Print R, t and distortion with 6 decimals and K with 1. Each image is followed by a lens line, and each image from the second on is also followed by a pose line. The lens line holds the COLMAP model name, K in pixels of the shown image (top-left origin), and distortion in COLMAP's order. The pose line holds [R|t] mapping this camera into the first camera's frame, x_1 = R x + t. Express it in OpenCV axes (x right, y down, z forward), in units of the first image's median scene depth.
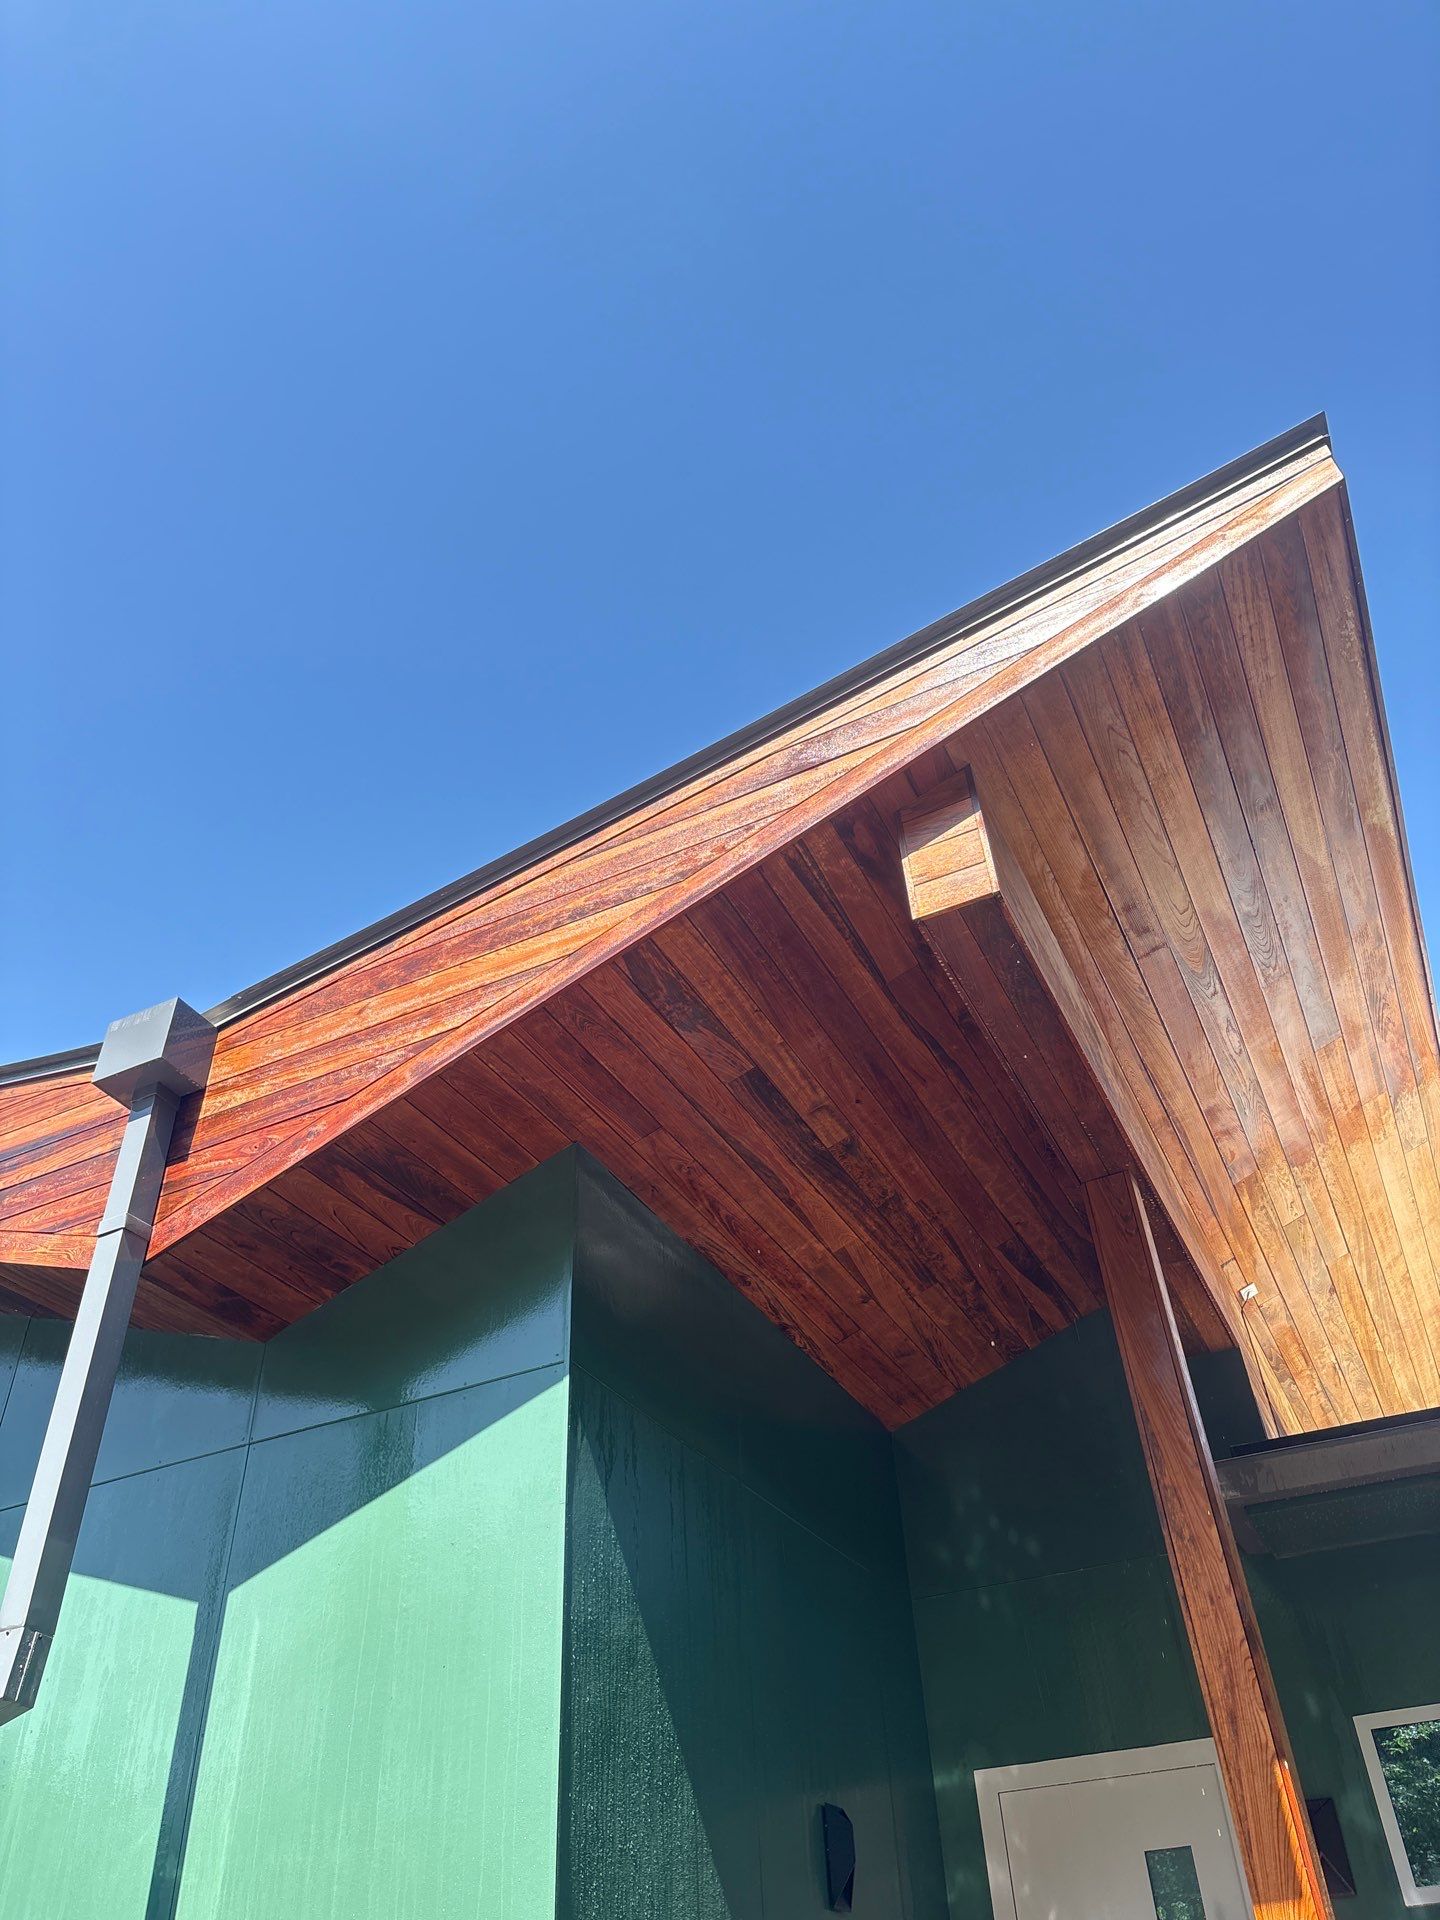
lens RADIAL K [[1458.1, 0, 723.4], [0, 1458.1, 976.7], [0, 0, 1]] dist [0.038256, -0.036934]
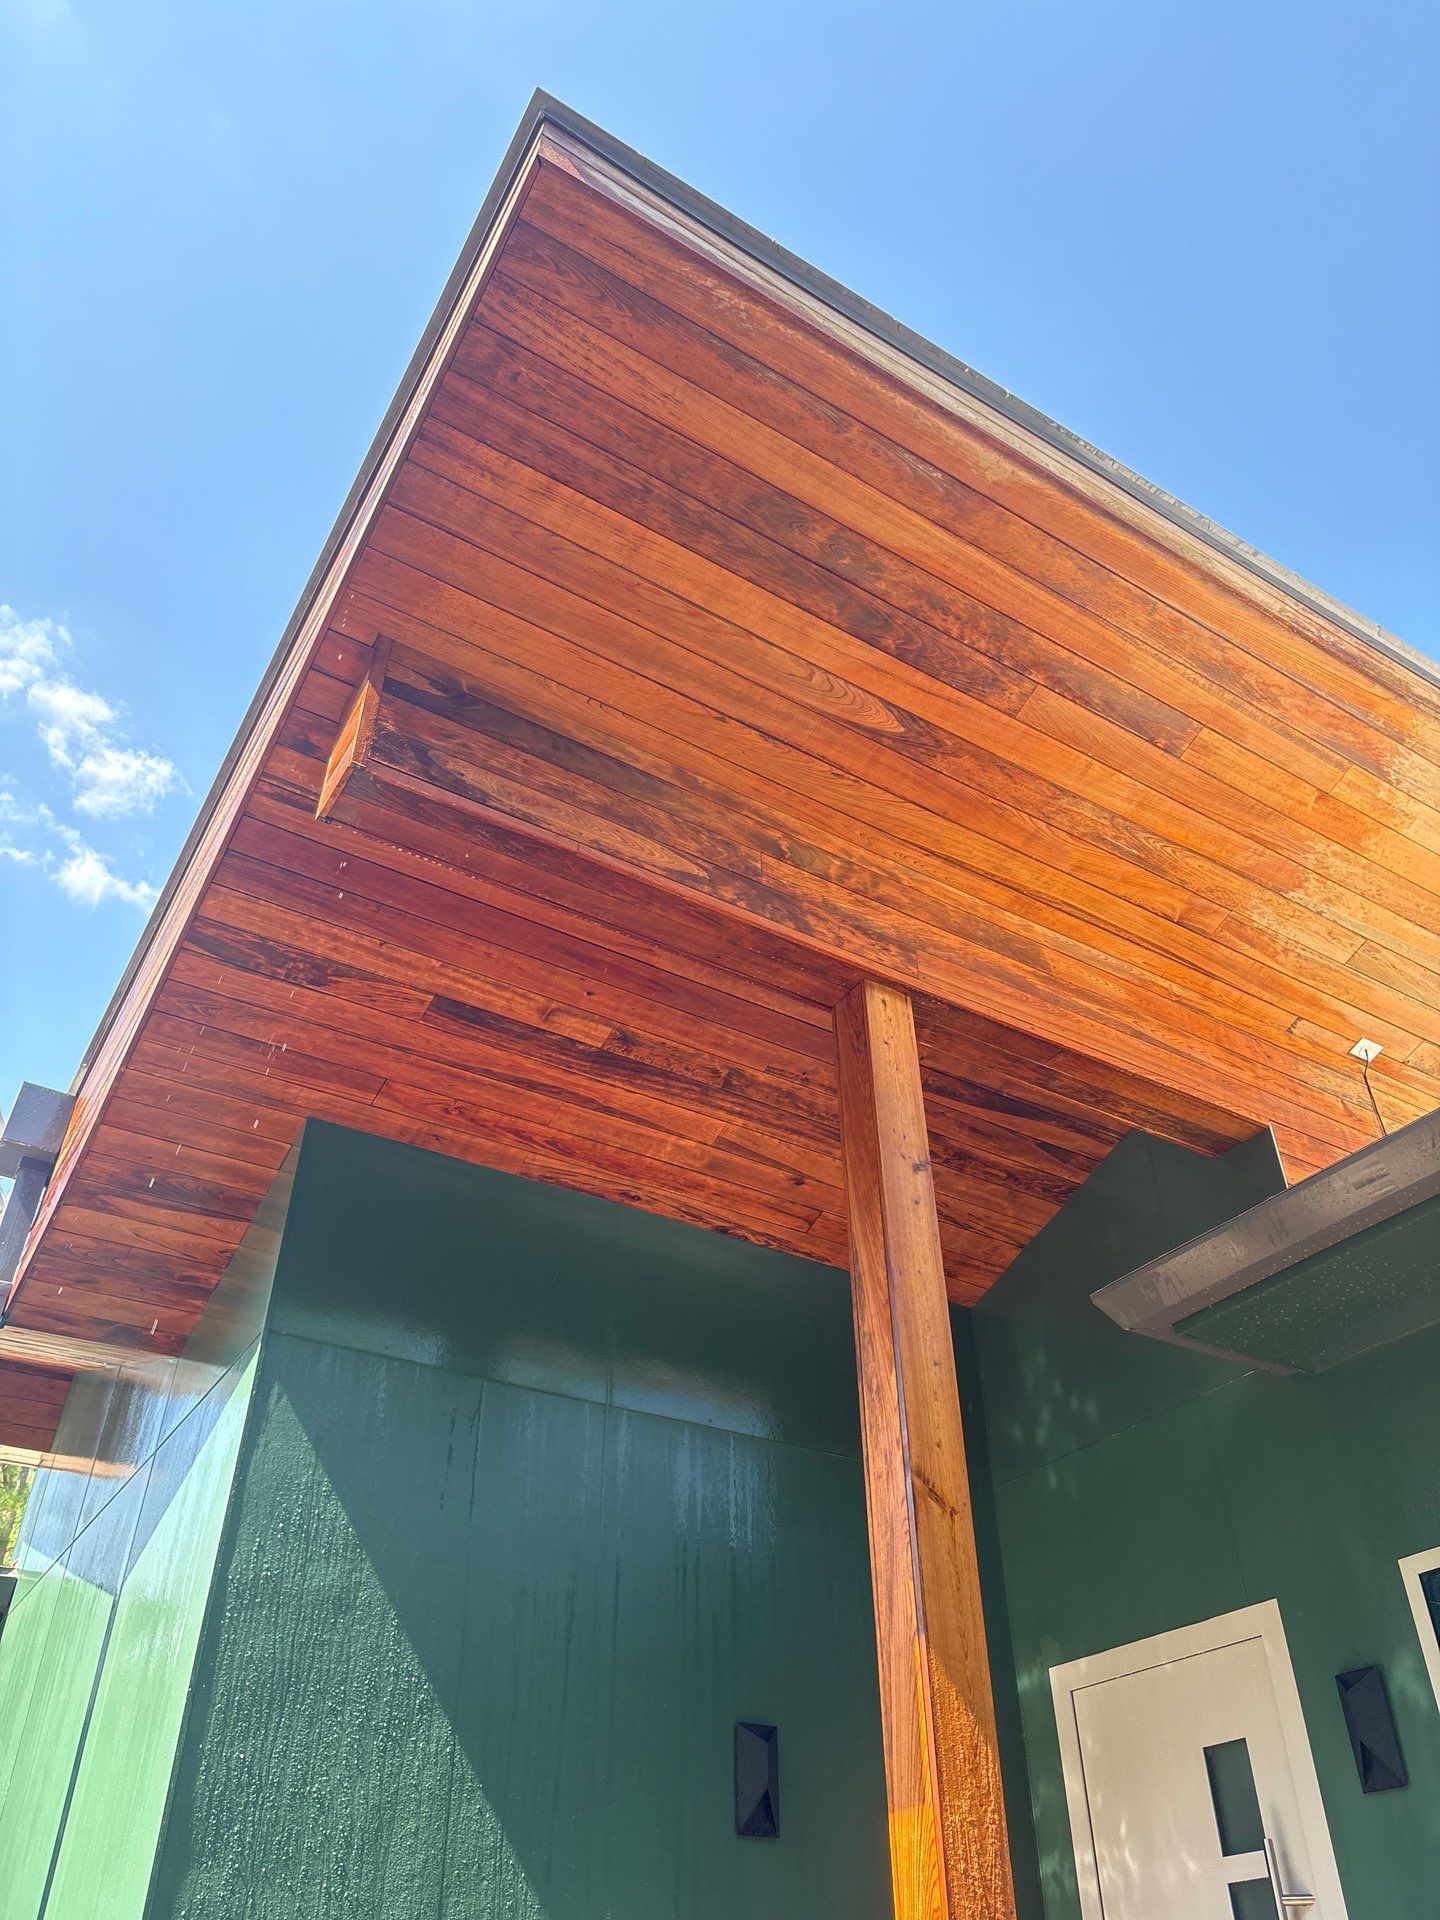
lens RADIAL K [[1458.1, 0, 737.8], [0, 1458.1, 951.3], [0, 0, 1]] dist [0.038256, -0.036934]
pose [[0.856114, -0.296572, -0.423218, 0.619739], [0.306411, 0.950767, -0.046425, 0.141849], [0.416150, -0.089933, 0.904838, 0.203411]]
